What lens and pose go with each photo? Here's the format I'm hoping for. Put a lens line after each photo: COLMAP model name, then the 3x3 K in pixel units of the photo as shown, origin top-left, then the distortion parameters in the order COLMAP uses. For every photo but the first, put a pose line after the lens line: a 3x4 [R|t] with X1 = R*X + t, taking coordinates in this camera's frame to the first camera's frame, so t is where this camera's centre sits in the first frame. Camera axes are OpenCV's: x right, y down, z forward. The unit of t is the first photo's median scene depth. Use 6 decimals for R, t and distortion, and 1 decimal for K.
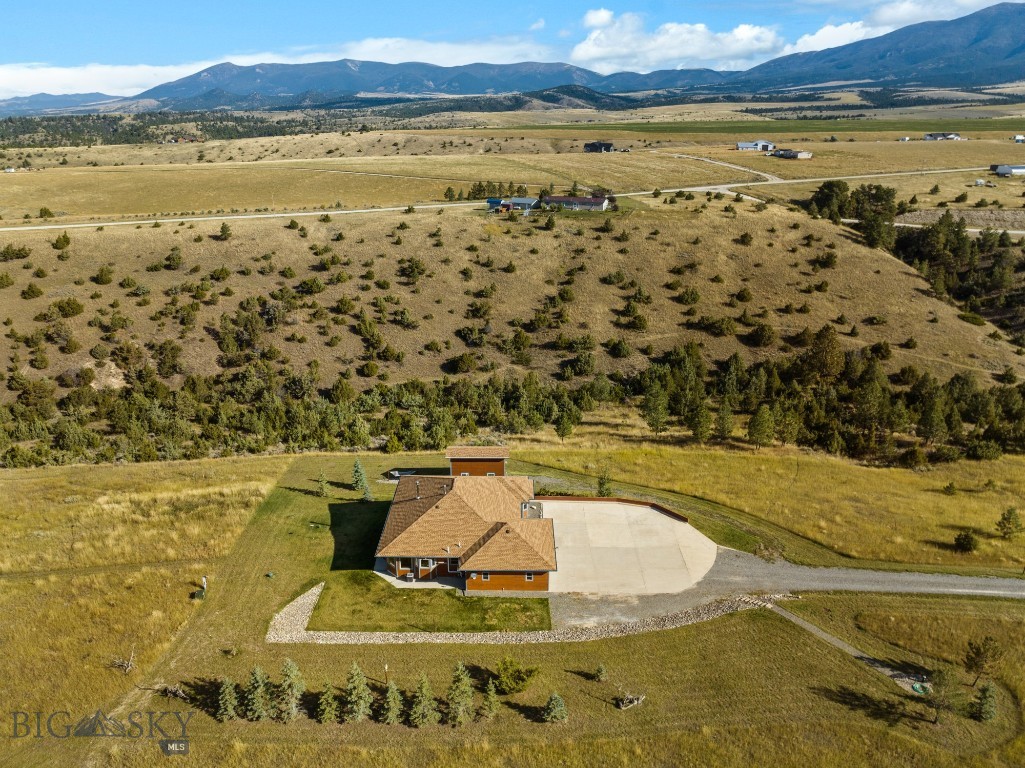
lens RADIAL K [[721.3, 0, 512.5], [0, 721.3, 384.0], [0, 0, 1]] dist [-0.039016, 0.005441]
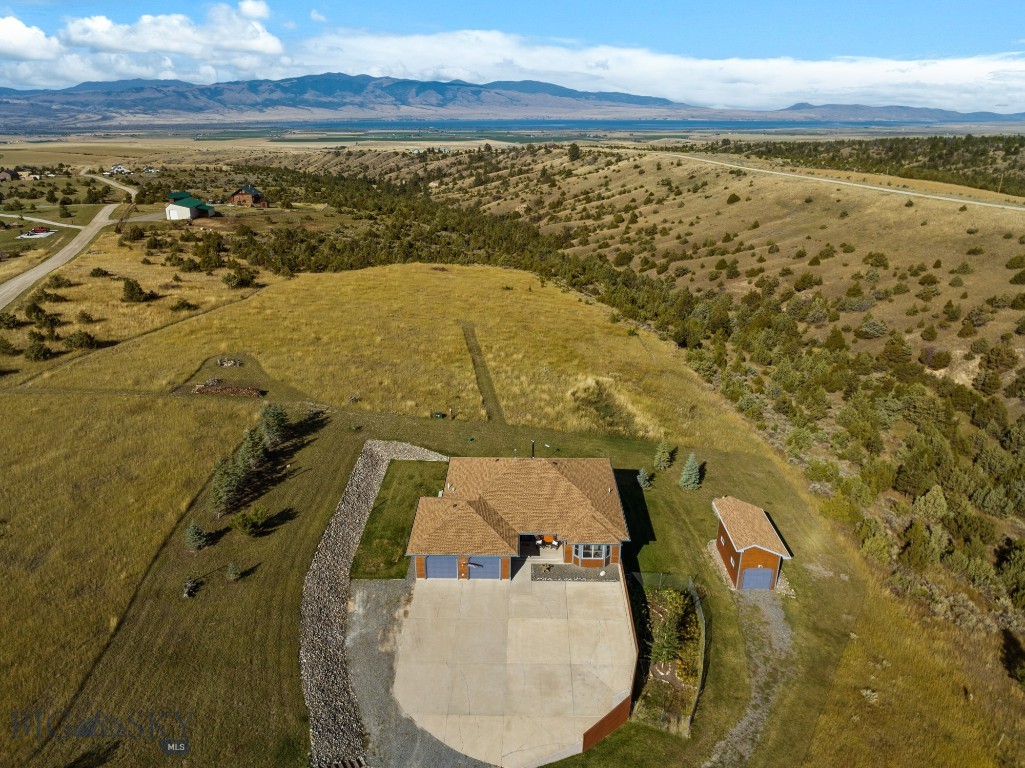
lens RADIAL K [[721.2, 0, 512.5], [0, 721.2, 384.0], [0, 0, 1]] dist [-0.057146, 0.032214]
pose [[-0.007324, 0.357945, -0.933714, 0.266014], [-0.356304, 0.871520, 0.336897, -0.086408], [0.934342, 0.335153, 0.121154, 0.316765]]
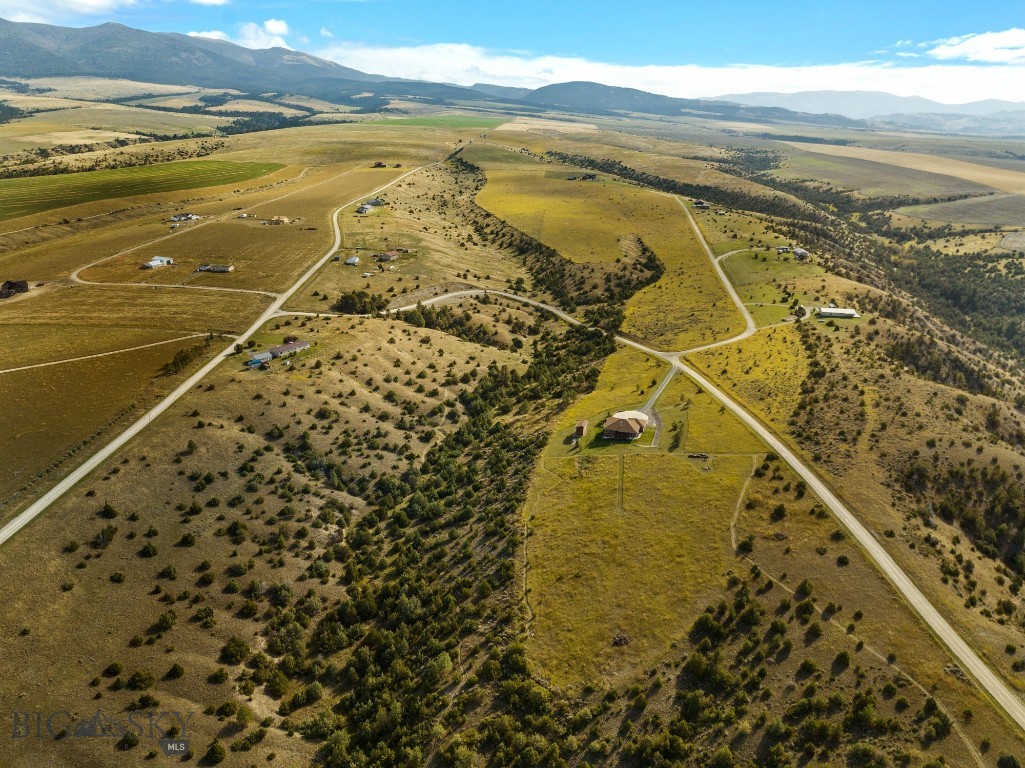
lens RADIAL K [[721.2, 0, 512.5], [0, 721.2, 384.0], [0, 0, 1]] dist [-0.057146, 0.032214]
pose [[0.301902, -0.335035, 0.892528, -1.621573], [0.325658, 0.916139, 0.233743, -0.515249], [-0.895992, 0.220091, 0.385691, -0.067833]]
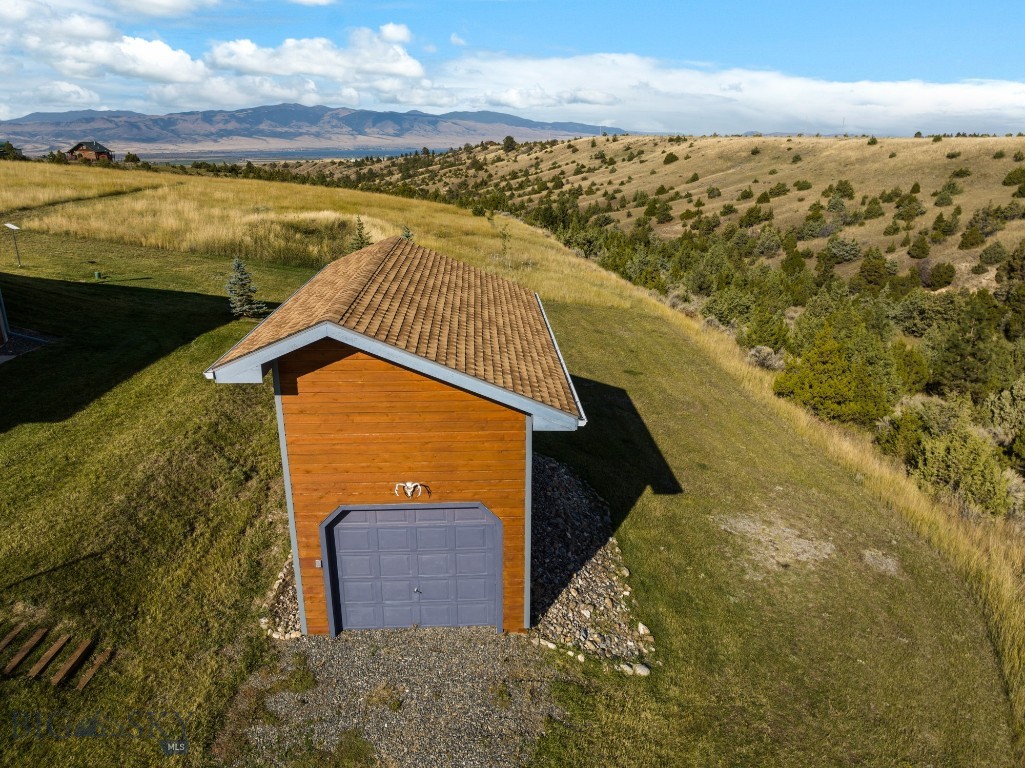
lens RADIAL K [[721.2, 0, 512.5], [0, 721.2, 384.0], [0, 0, 1]] dist [-0.057146, 0.032214]
pose [[0.048545, 0.321695, -0.945598, 0.042587], [-0.353593, 0.890942, 0.284947, 0.028759], [0.934139, 0.320524, 0.157000, 0.482998]]
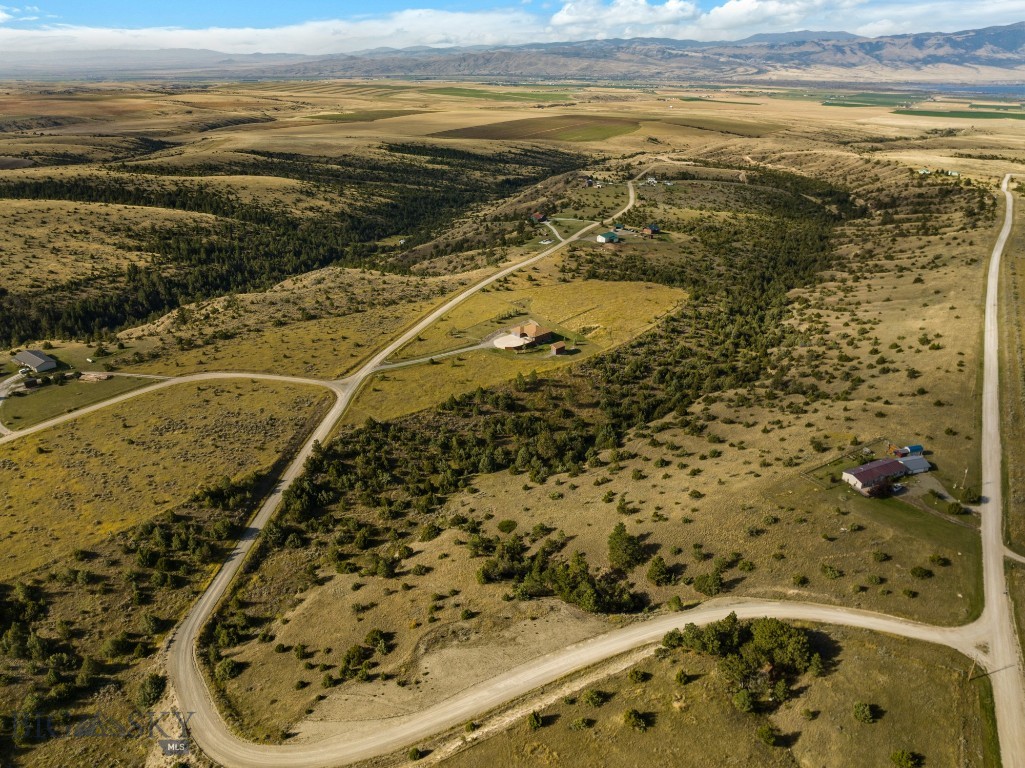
lens RADIAL K [[721.2, 0, 512.5], [0, 721.2, 384.0], [0, 0, 1]] dist [-0.057146, 0.032214]
pose [[-0.730628, 0.282080, -0.621783, 1.342463], [-0.244369, 0.742310, 0.623906, -1.090416], [0.637547, 0.607788, -0.473421, 1.413824]]
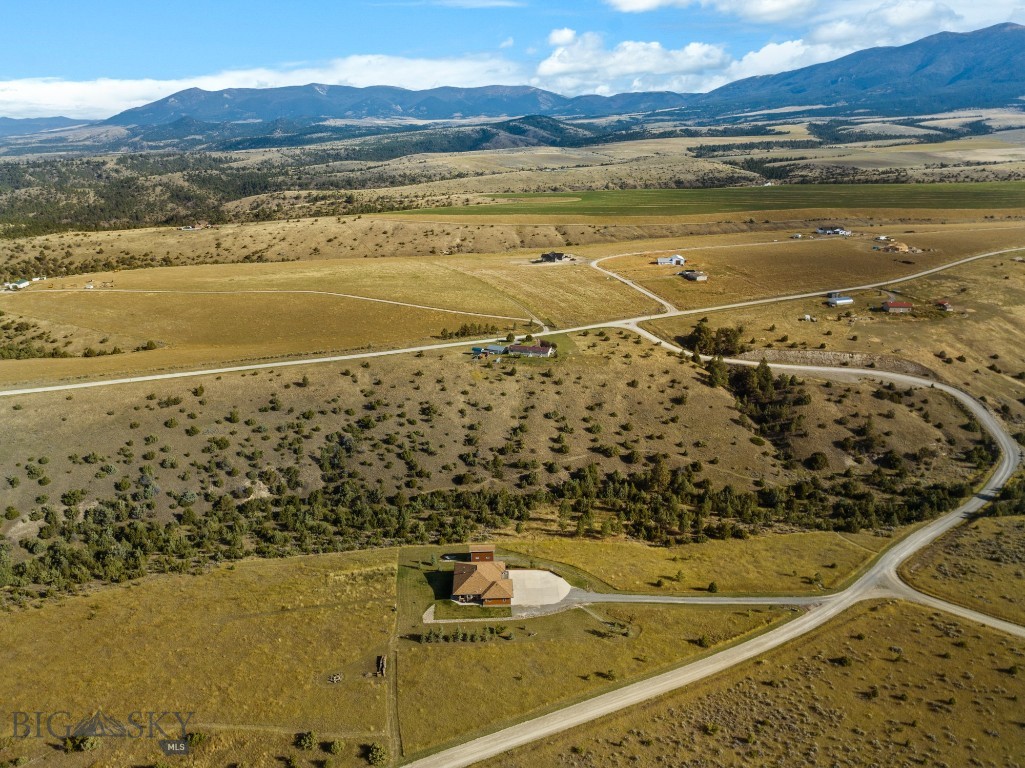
lens RADIAL K [[719.6, 0, 512.5], [0, 719.6, 384.0], [0, 0, 1]] dist [-0.029707, -0.001814]
pose [[0.999040, -0.020875, 0.038526, -0.013319], [0.021751, 0.999511, -0.022451, -0.193844], [-0.038038, 0.023267, 0.999005, -0.691138]]
